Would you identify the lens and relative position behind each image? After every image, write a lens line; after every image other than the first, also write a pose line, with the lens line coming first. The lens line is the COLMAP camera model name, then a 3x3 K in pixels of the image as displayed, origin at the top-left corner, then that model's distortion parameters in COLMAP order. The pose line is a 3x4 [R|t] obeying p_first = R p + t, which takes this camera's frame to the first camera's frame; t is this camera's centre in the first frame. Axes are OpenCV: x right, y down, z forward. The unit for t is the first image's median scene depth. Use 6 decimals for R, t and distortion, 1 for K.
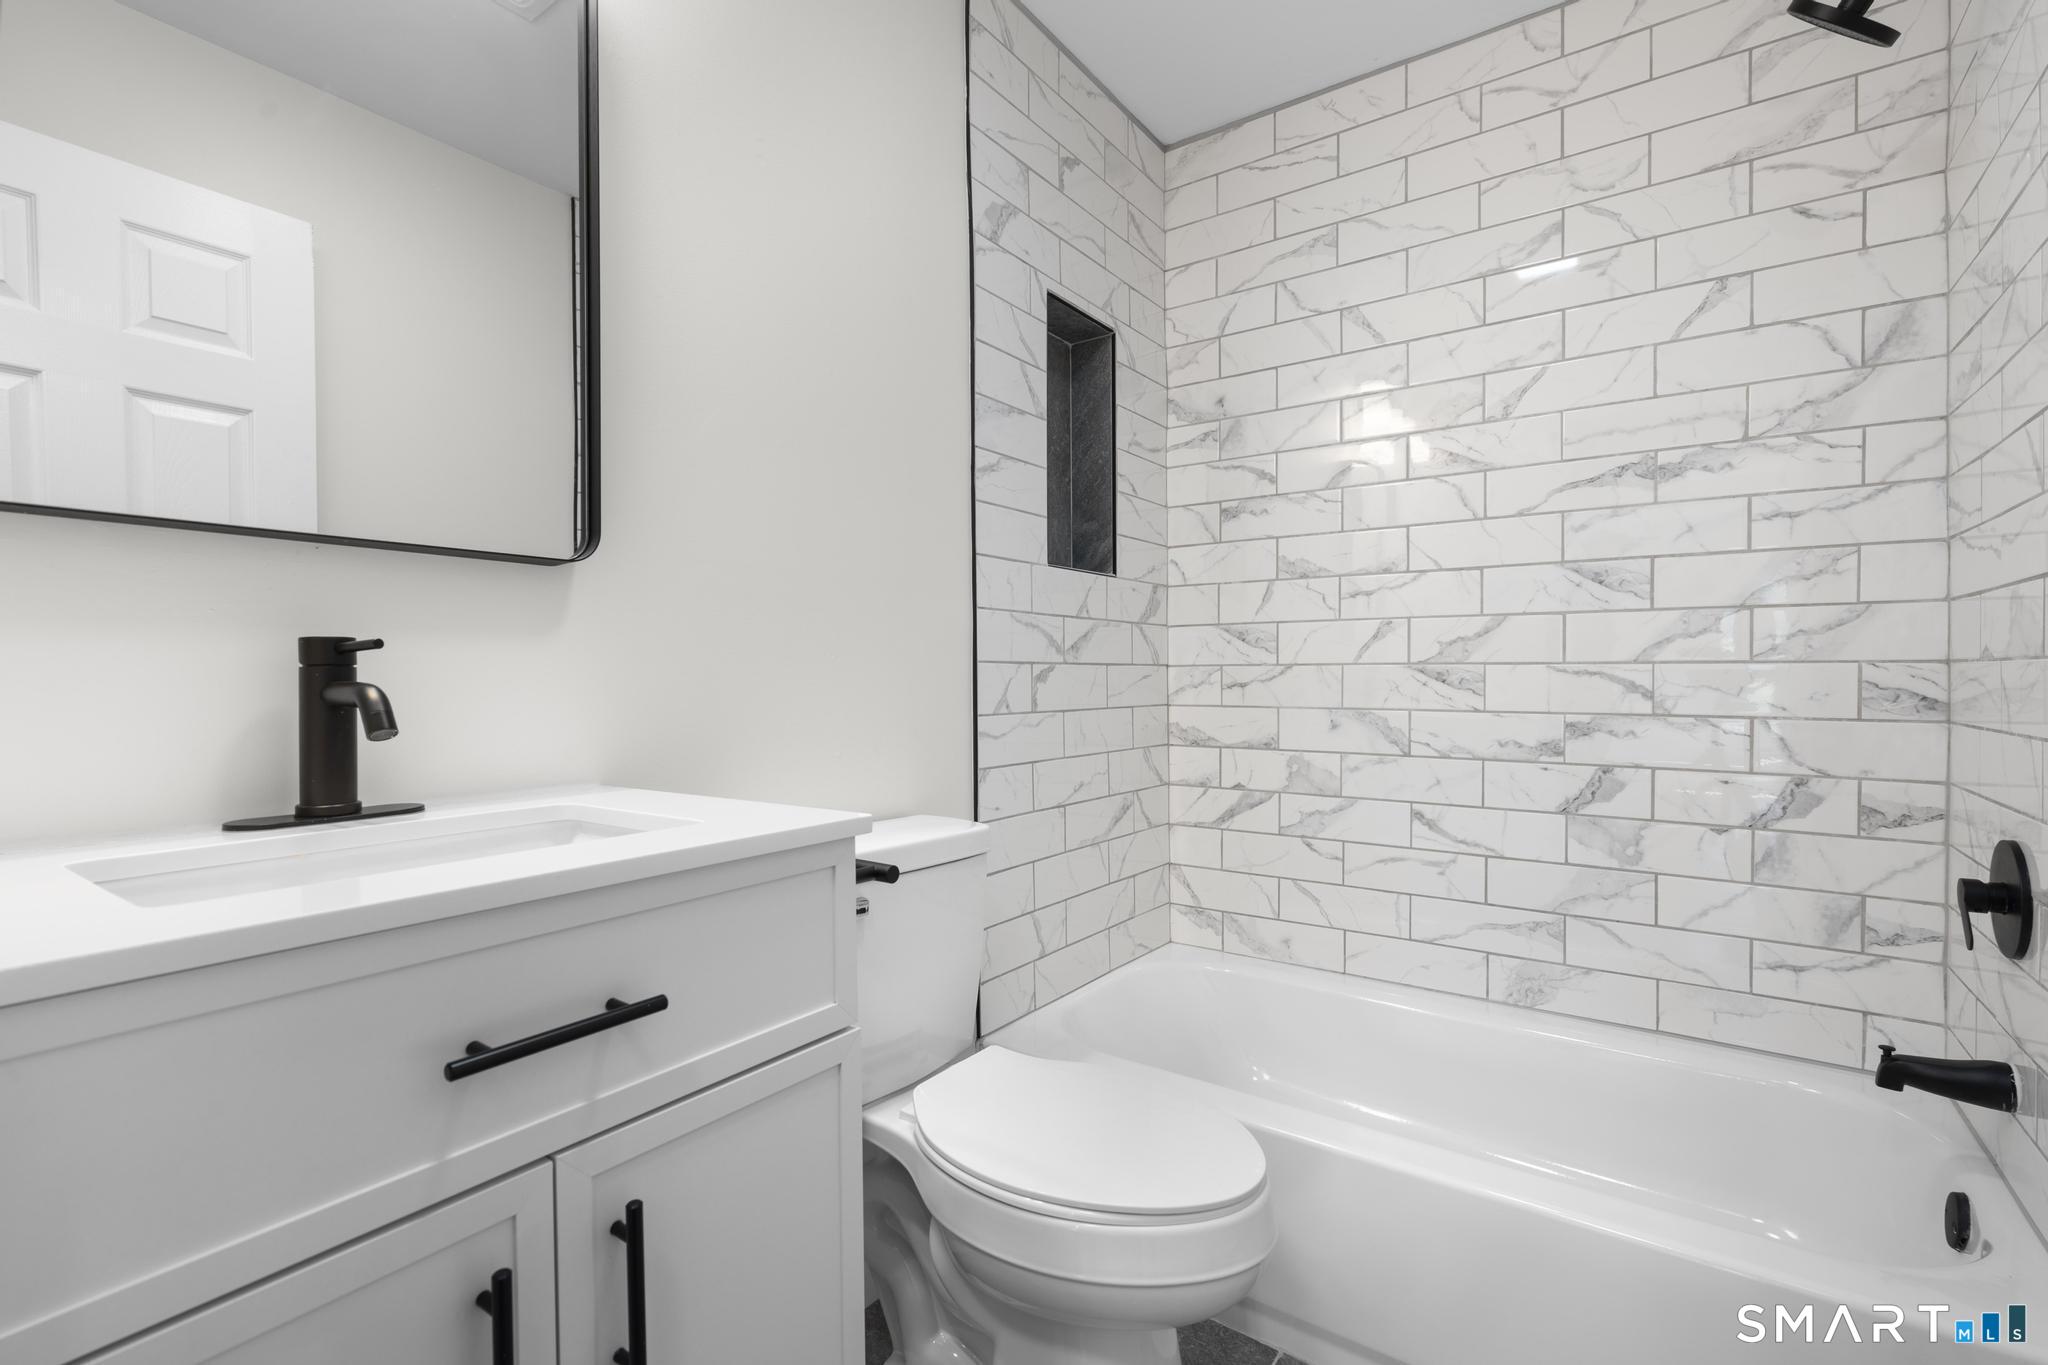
lens RADIAL K [[921.8, 0, 1033.2], [0, 921.8, 681.2], [0, 0, 1]] dist [-0.007155, 0.003293]
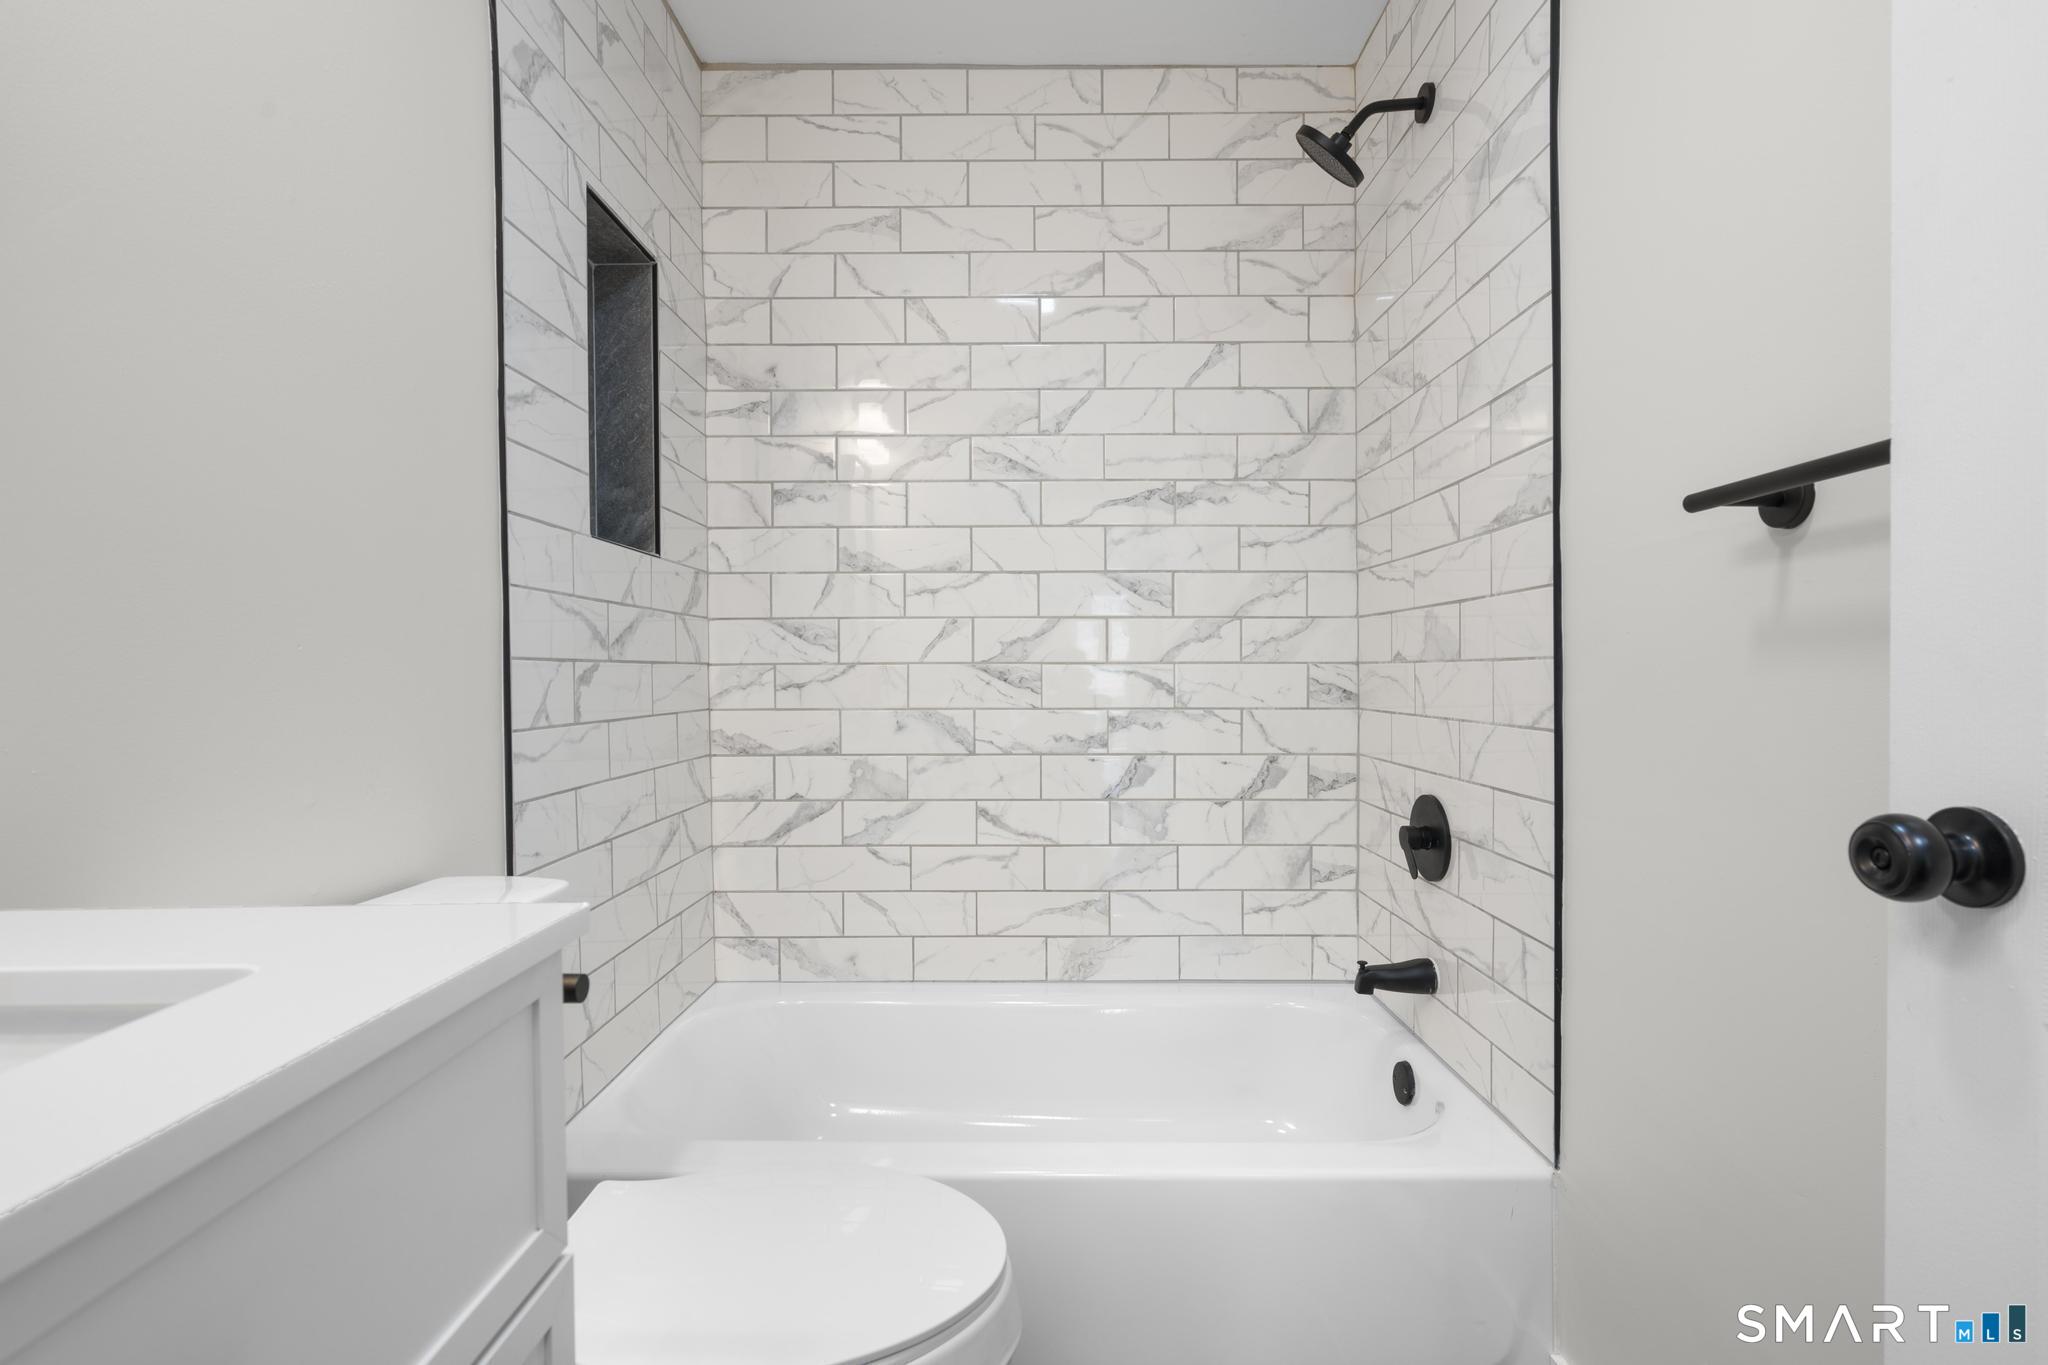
lens RADIAL K [[922.6, 0, 1031.2], [0, 922.6, 680.3], [0, 0, 1]] dist [-0.015389, 0.016122]
pose [[0.815917, -0.006613, 0.578131, -0.132490], [0.006436, 0.999977, 0.002355, -0.002236], [-0.578133, 0.001800, 0.815940, 0.145005]]
